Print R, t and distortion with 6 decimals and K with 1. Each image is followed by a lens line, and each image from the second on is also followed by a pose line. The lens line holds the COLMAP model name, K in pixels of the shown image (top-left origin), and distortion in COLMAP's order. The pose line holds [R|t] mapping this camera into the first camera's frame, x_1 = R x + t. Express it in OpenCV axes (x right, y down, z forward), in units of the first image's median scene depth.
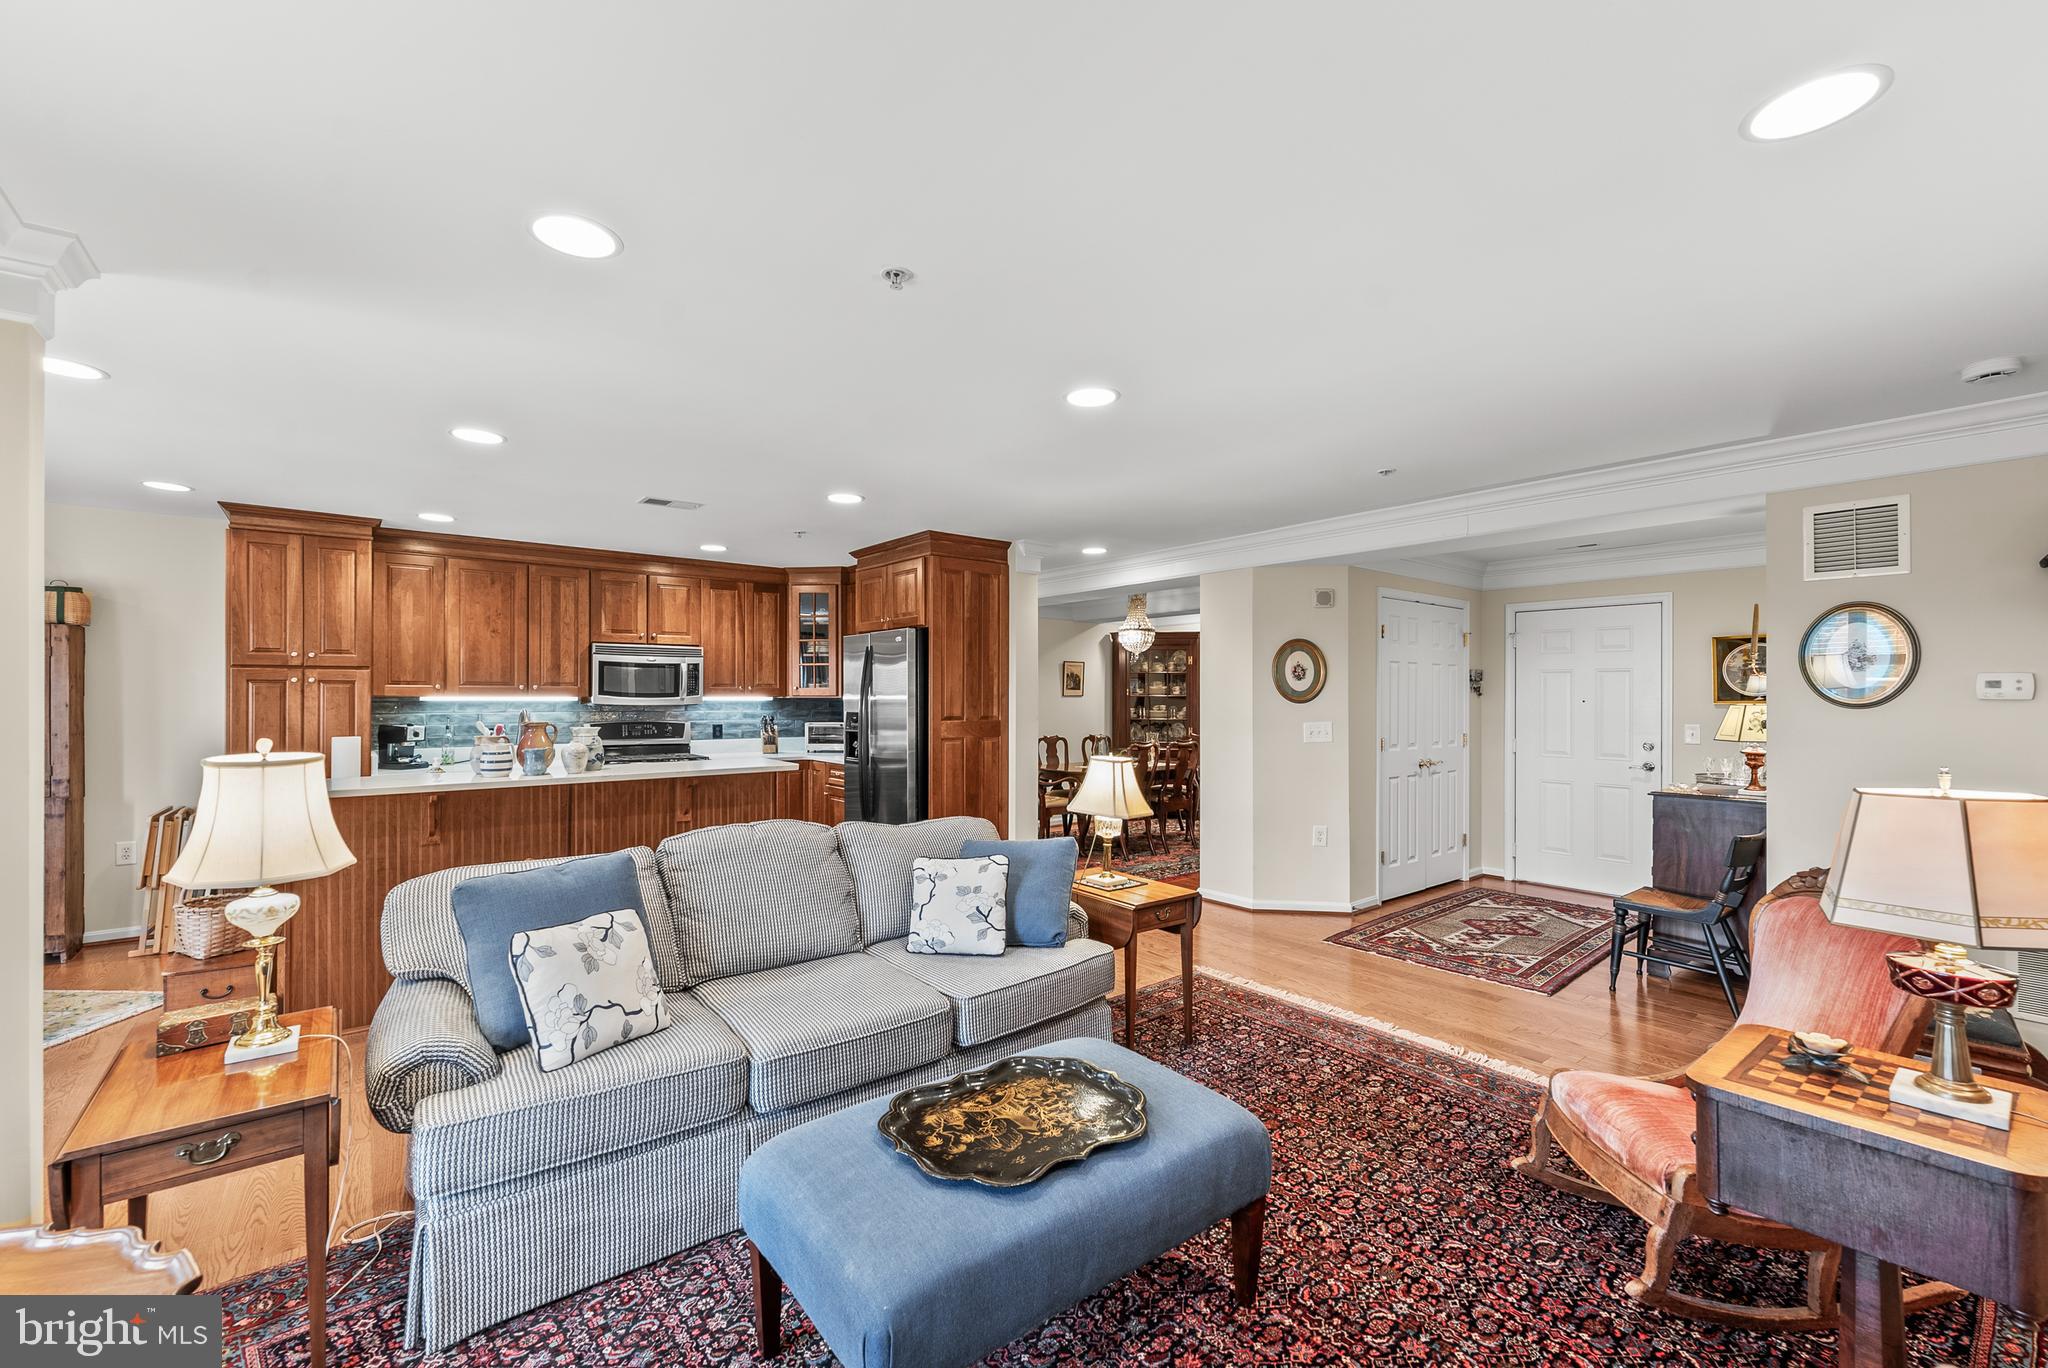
lens RADIAL K [[849.8, 0, 1014.5], [0, 849.8, 692.2], [0, 0, 1]] dist [-0.001548, -0.000543]
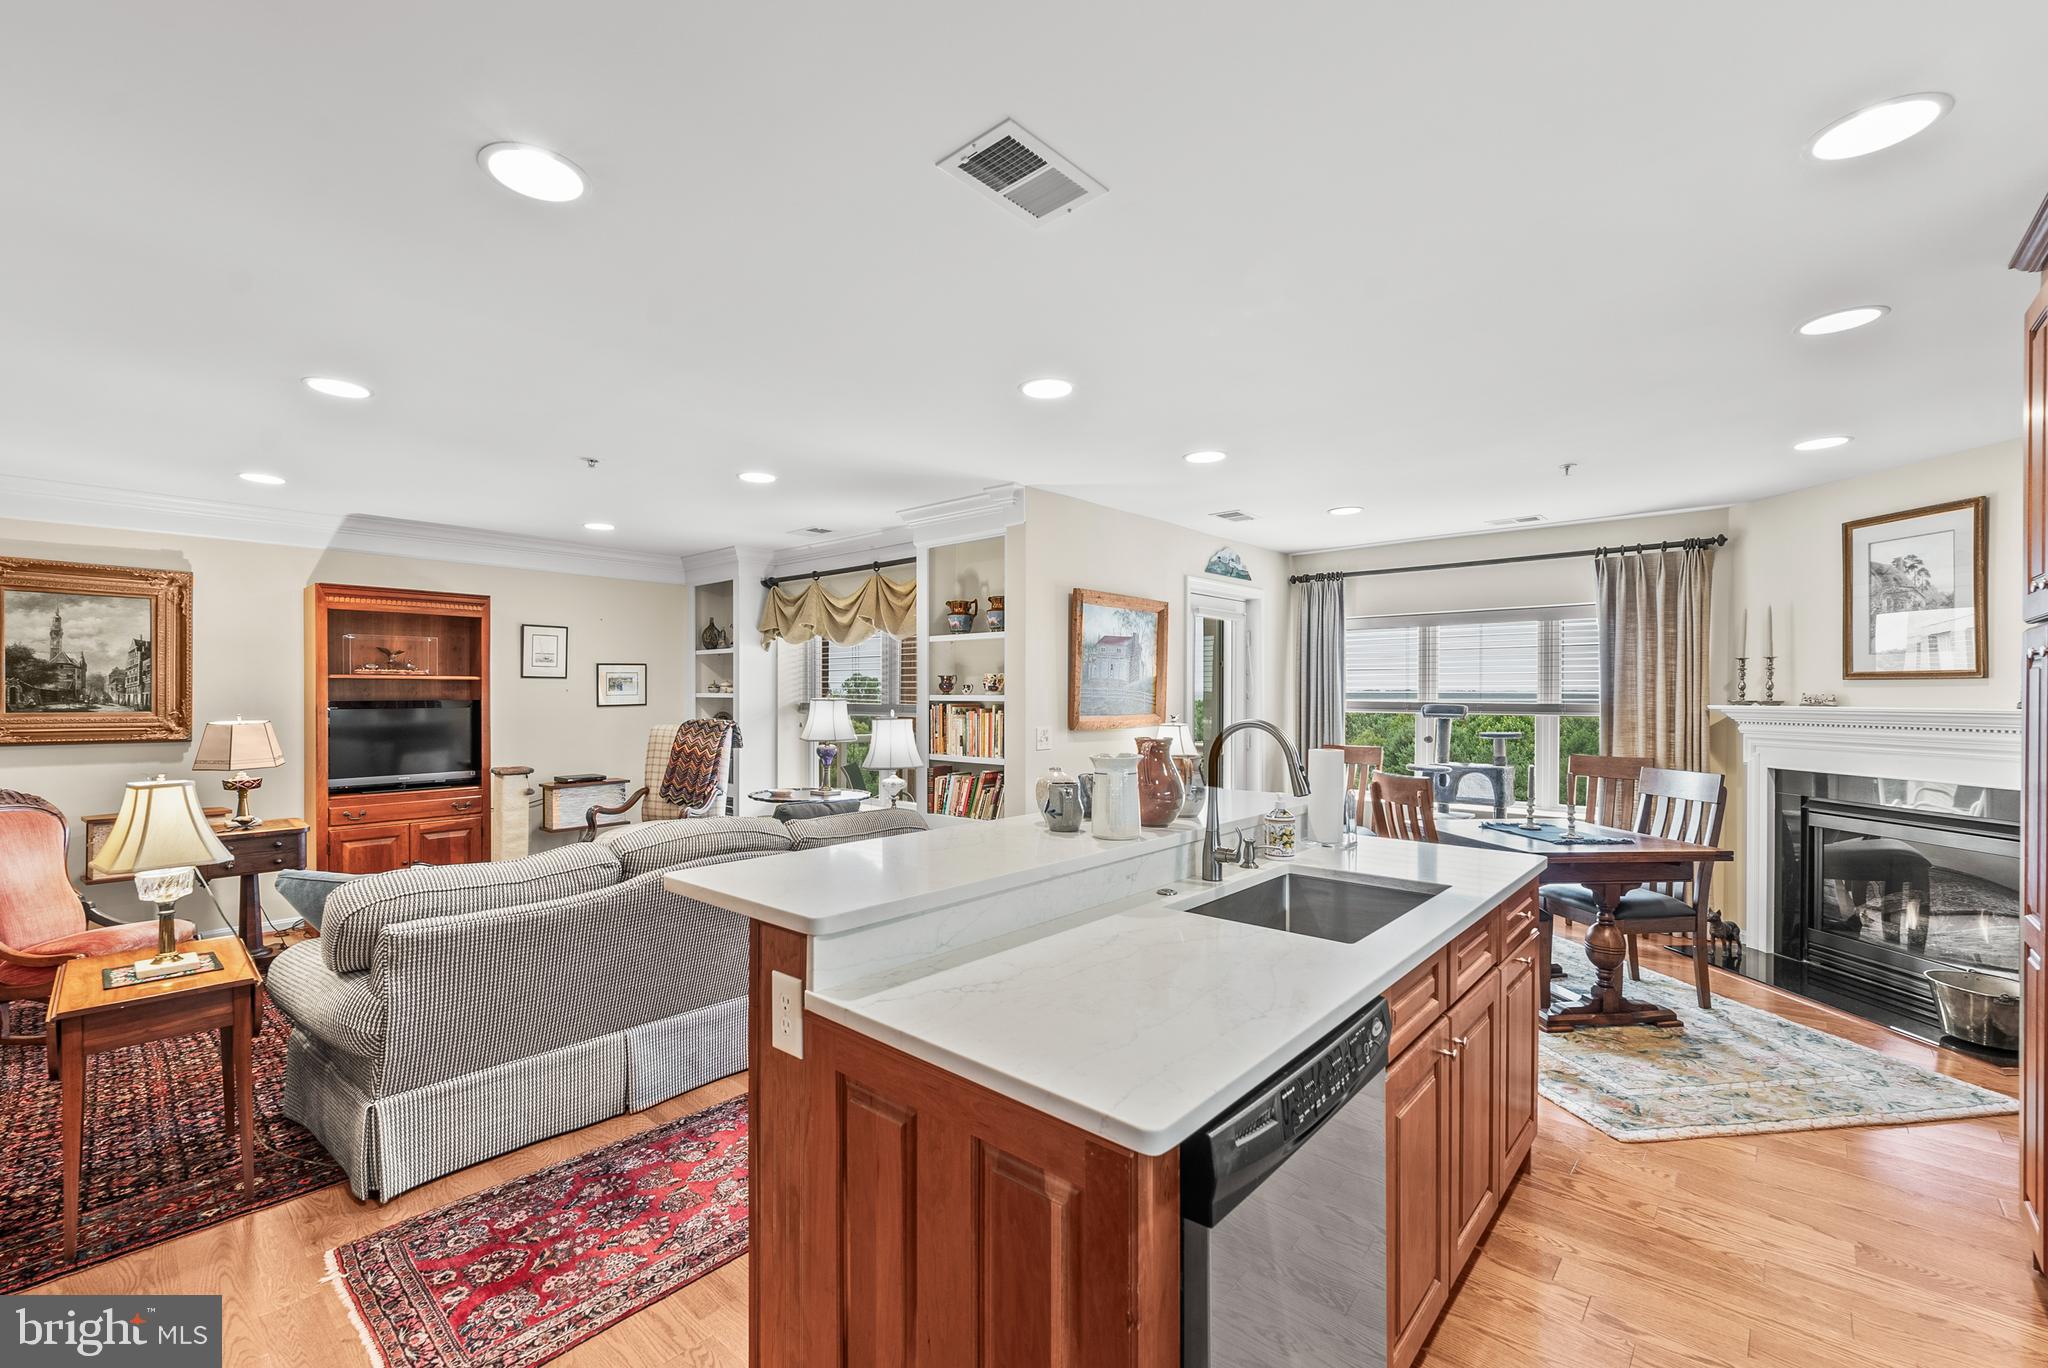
lens RADIAL K [[849.8, 0, 1017.8], [0, 849.8, 698.9], [0, 0, 1]] dist [-0.001548, -0.000543]
pose [[-0.986846, -0.001368, -0.161657, -0.276710], [-0.001951, 0.999992, 0.003448, 0.005960], [0.161651, 0.003718, -0.986841, 1.102335]]
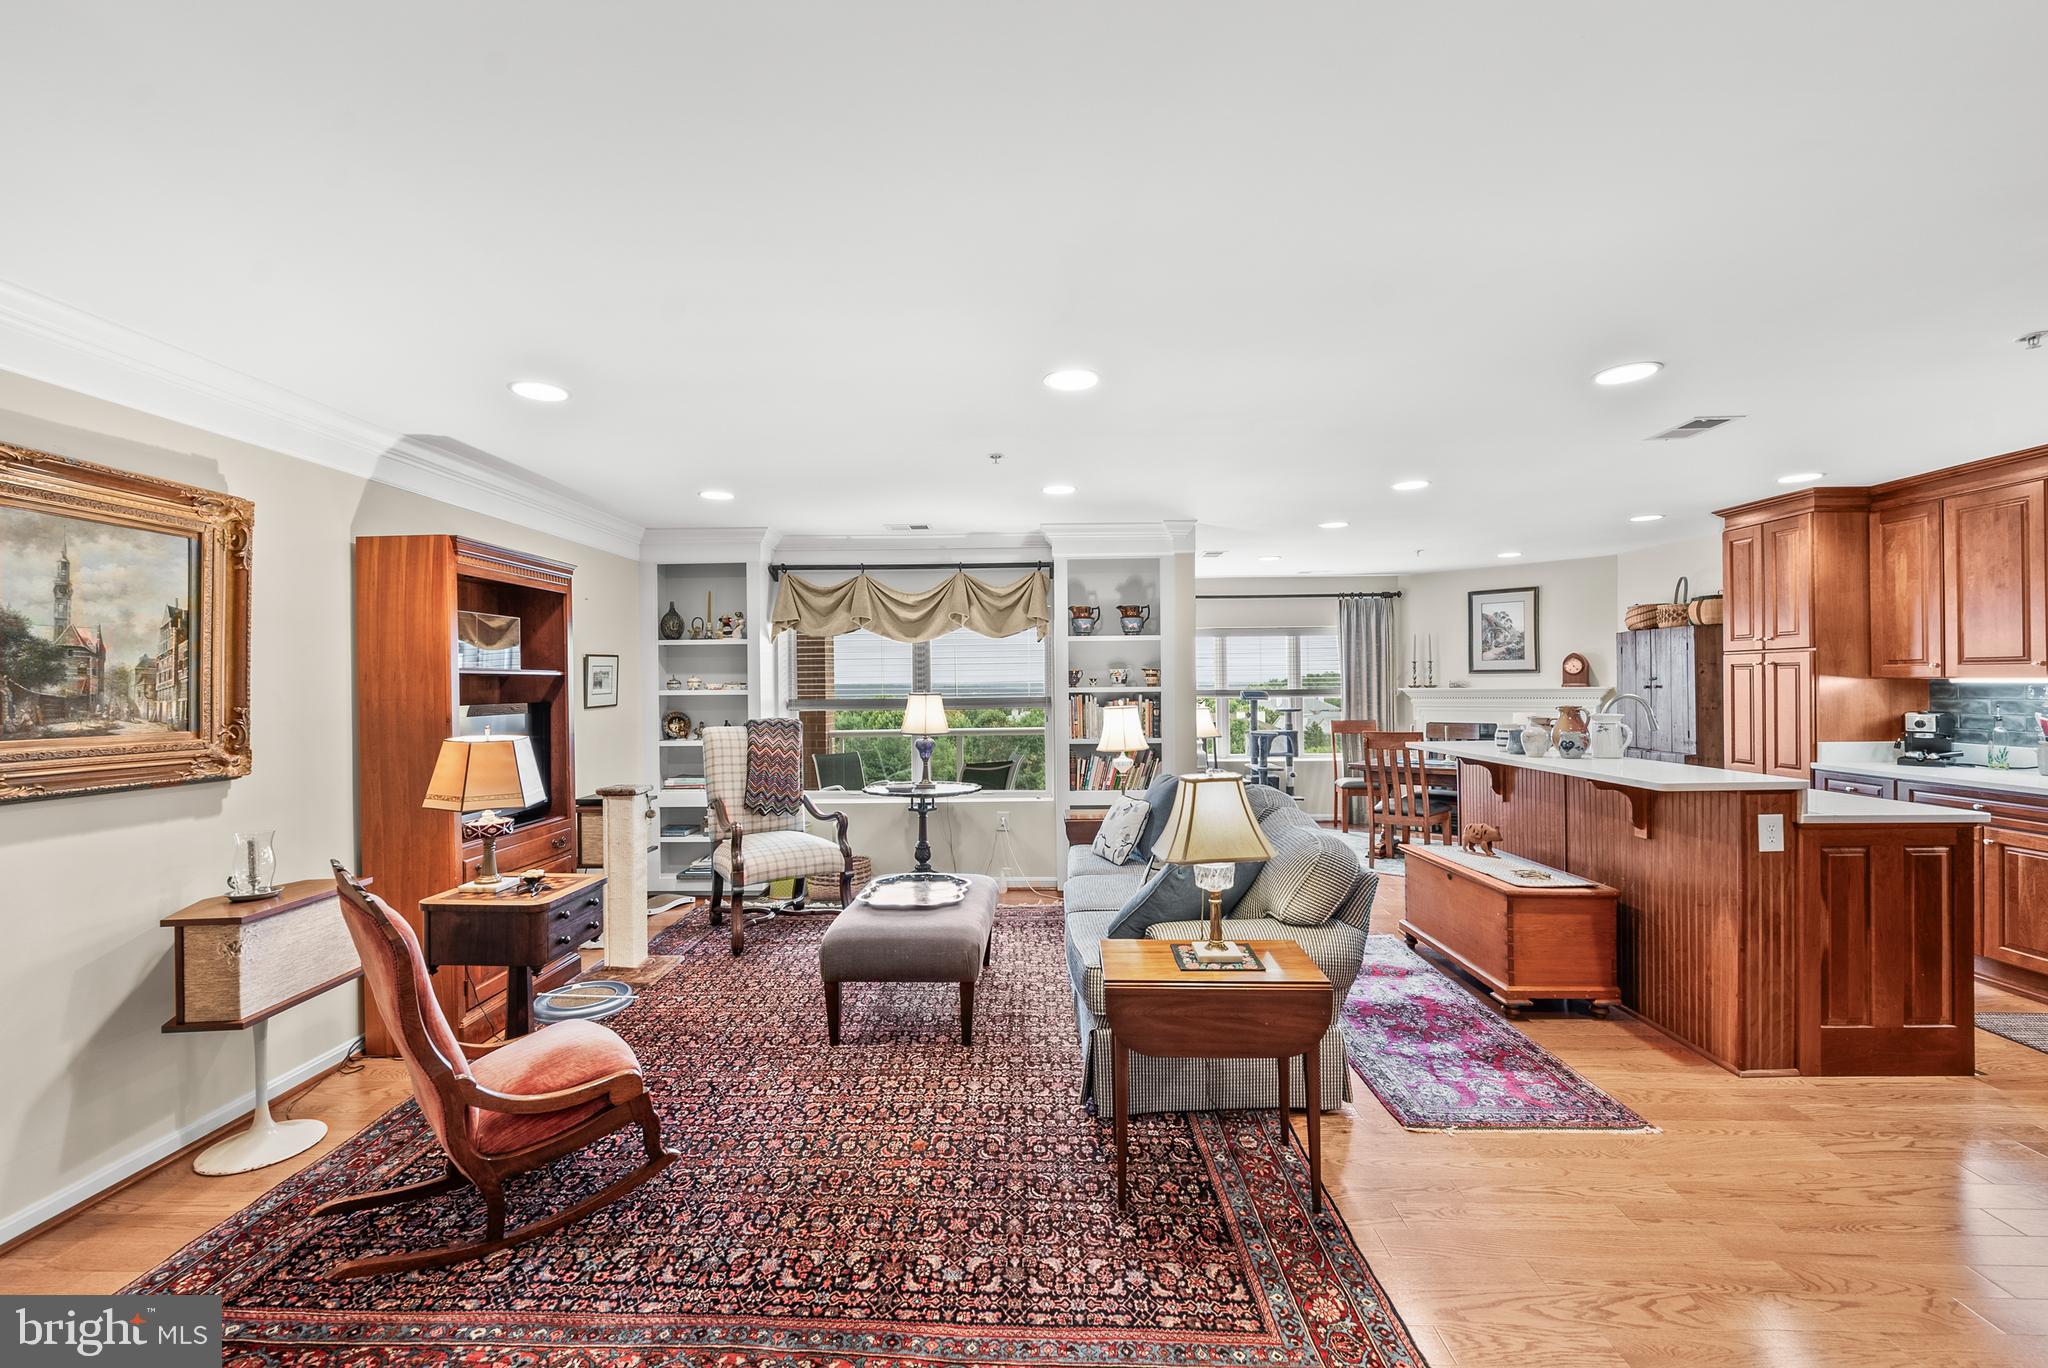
lens RADIAL K [[849.8, 0, 1015.8], [0, 849.8, 676.3], [0, 0, 1]] dist [-0.001548, -0.000543]
pose [[-0.647619, -0.001606, -0.761962, 0.462477], [0.011214, 0.999869, -0.011639, 0.002796], [0.761881, -0.016082, -0.647517, 0.829098]]
